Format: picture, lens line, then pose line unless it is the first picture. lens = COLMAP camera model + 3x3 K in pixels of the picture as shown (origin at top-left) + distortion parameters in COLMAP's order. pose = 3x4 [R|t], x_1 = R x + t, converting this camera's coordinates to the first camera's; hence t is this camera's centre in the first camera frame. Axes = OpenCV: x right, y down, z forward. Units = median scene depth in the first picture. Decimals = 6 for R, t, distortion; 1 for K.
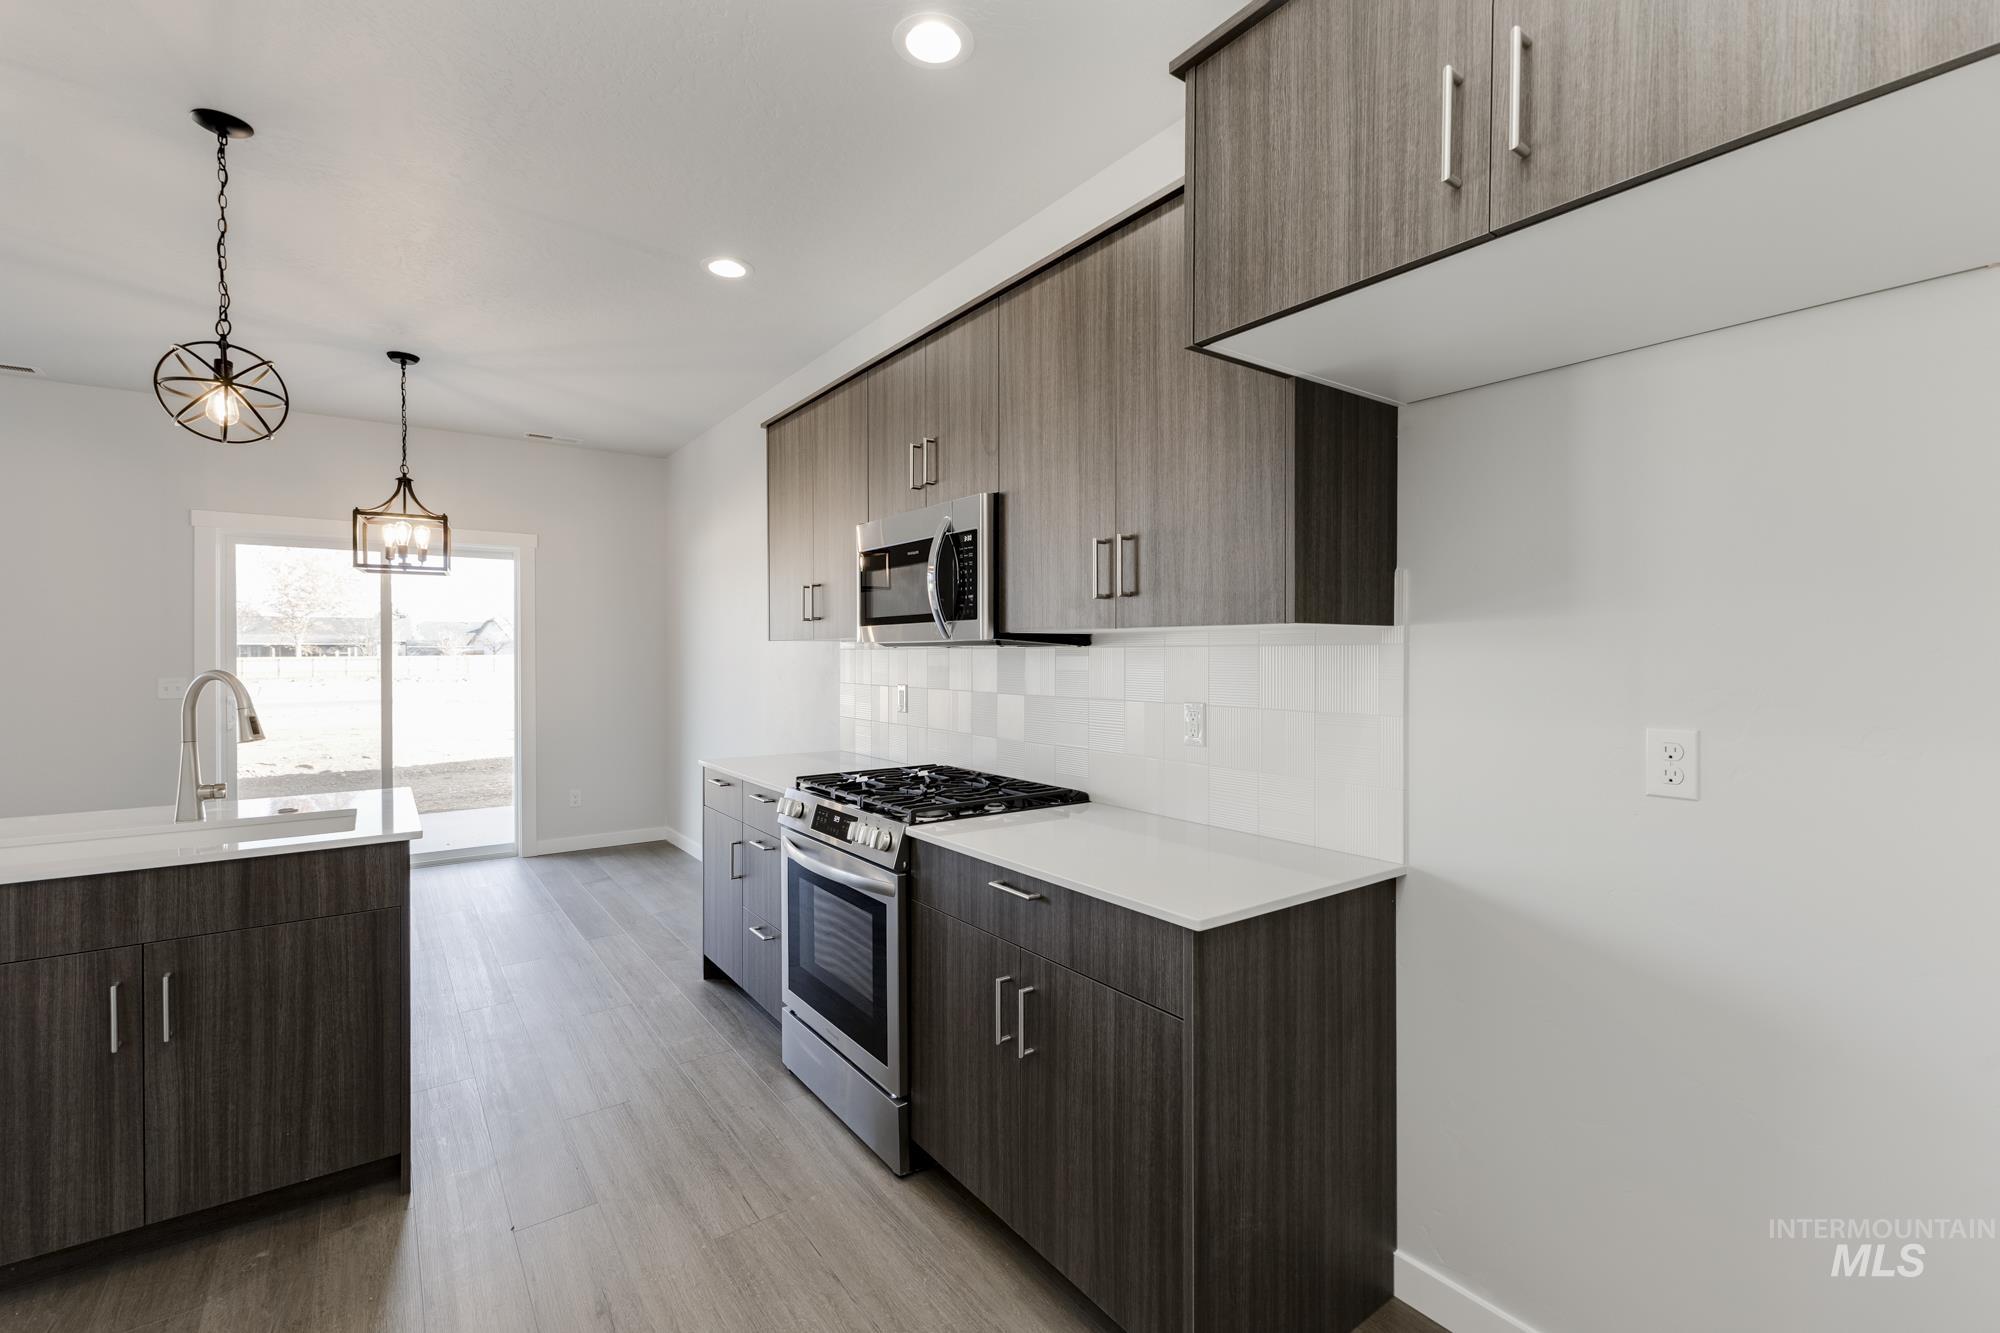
lens RADIAL K [[873.7, 0, 992.1], [0, 873.7, 662.2], [0, 0, 1]] dist [0.010596, -0.002882]
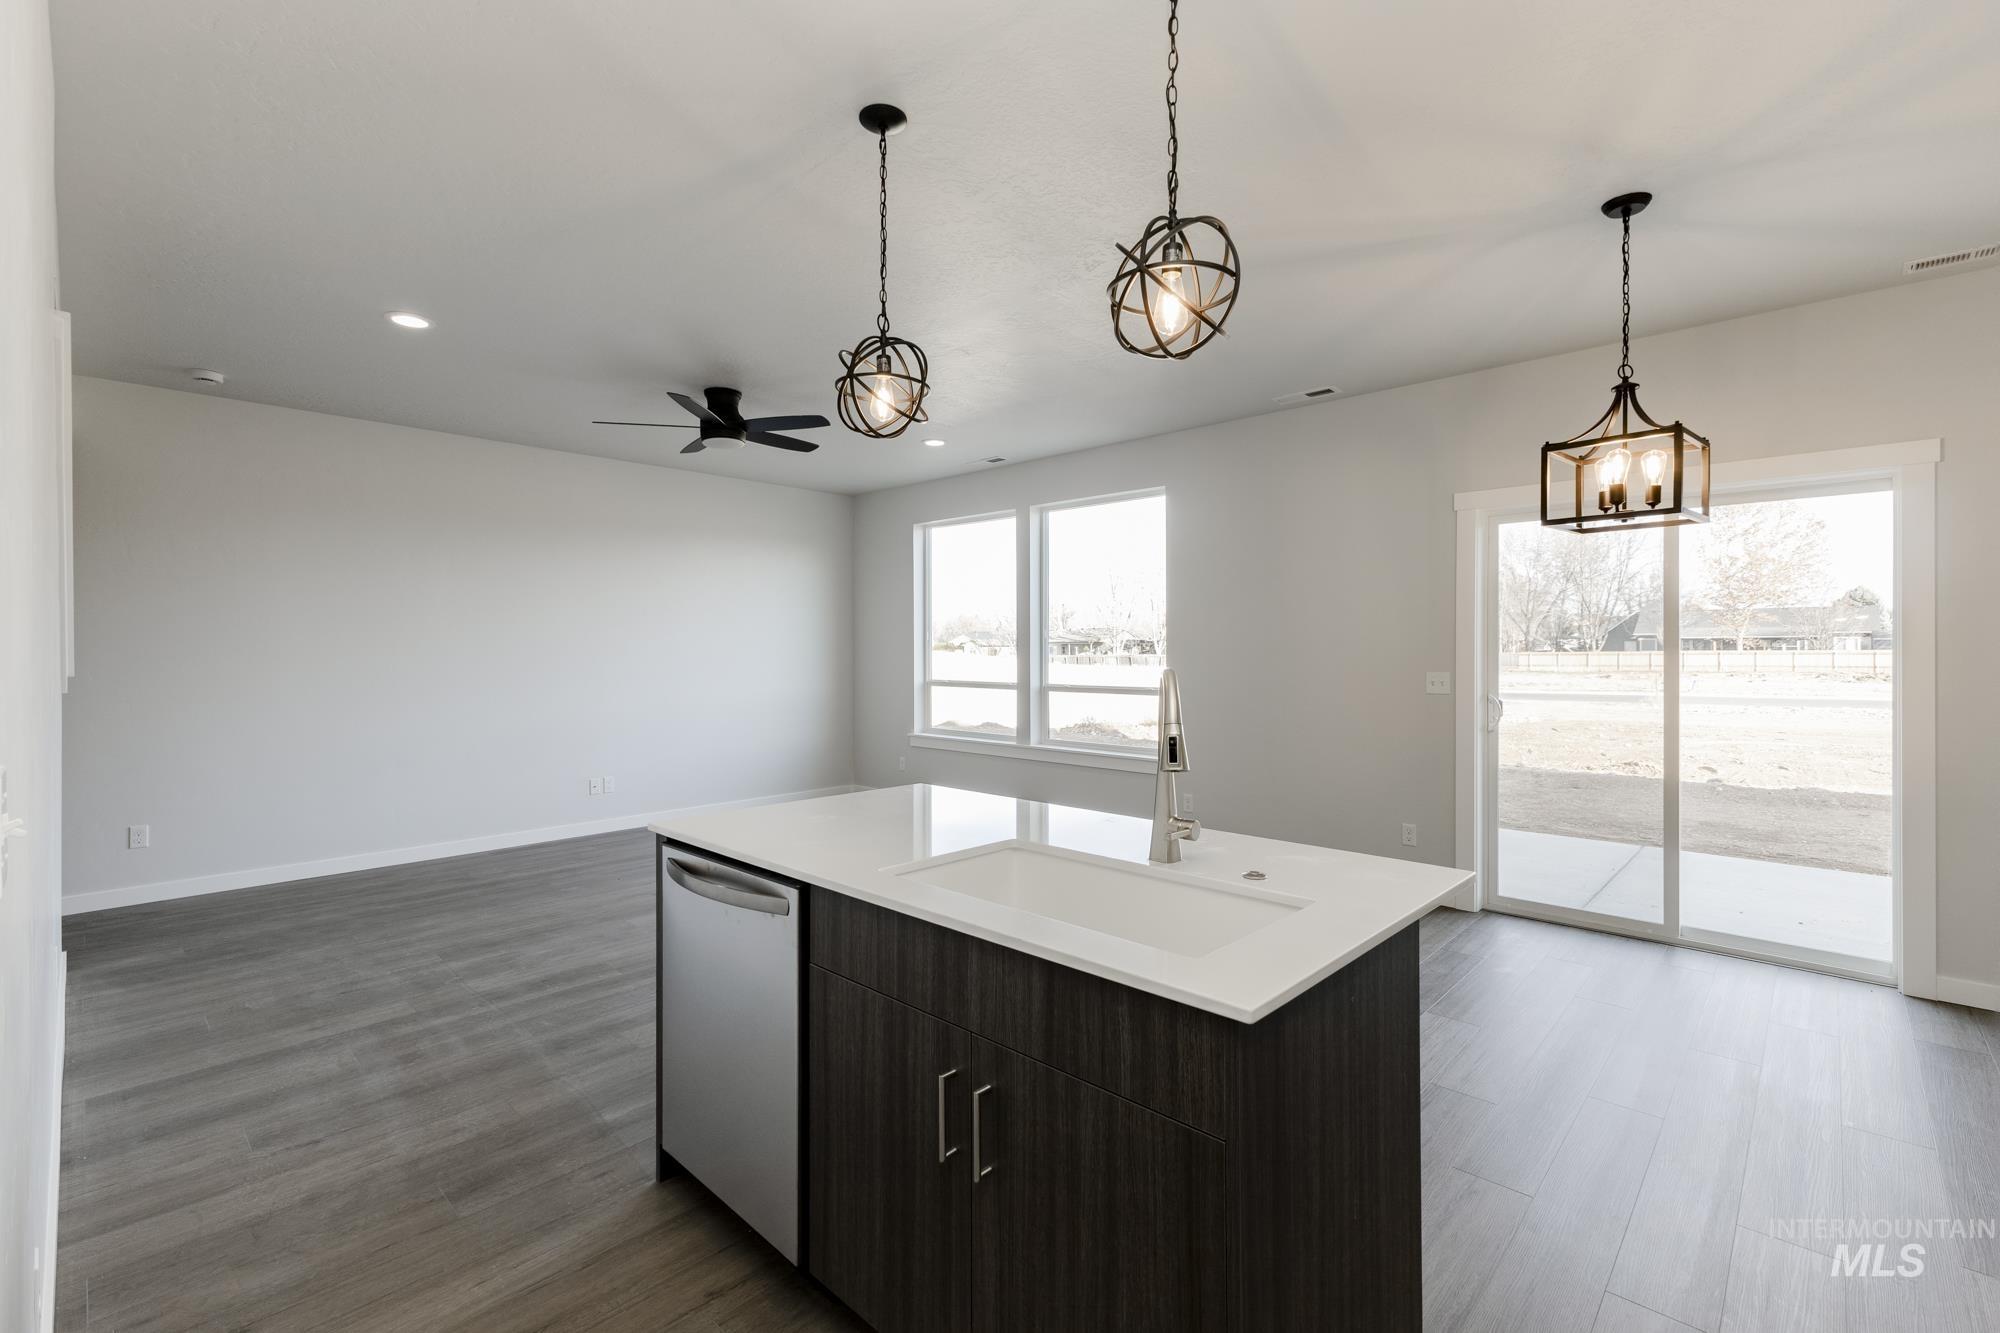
lens RADIAL K [[873.7, 0, 985.4], [0, 873.7, 648.9], [0, 0, 1]] dist [0.010596, -0.002882]
pose [[0.190476, -0.000208, -0.981692, -0.087614], [-0.007360, 0.999972, -0.001640, -0.002460], [0.981664, 0.007538, 0.190469, 0.332378]]
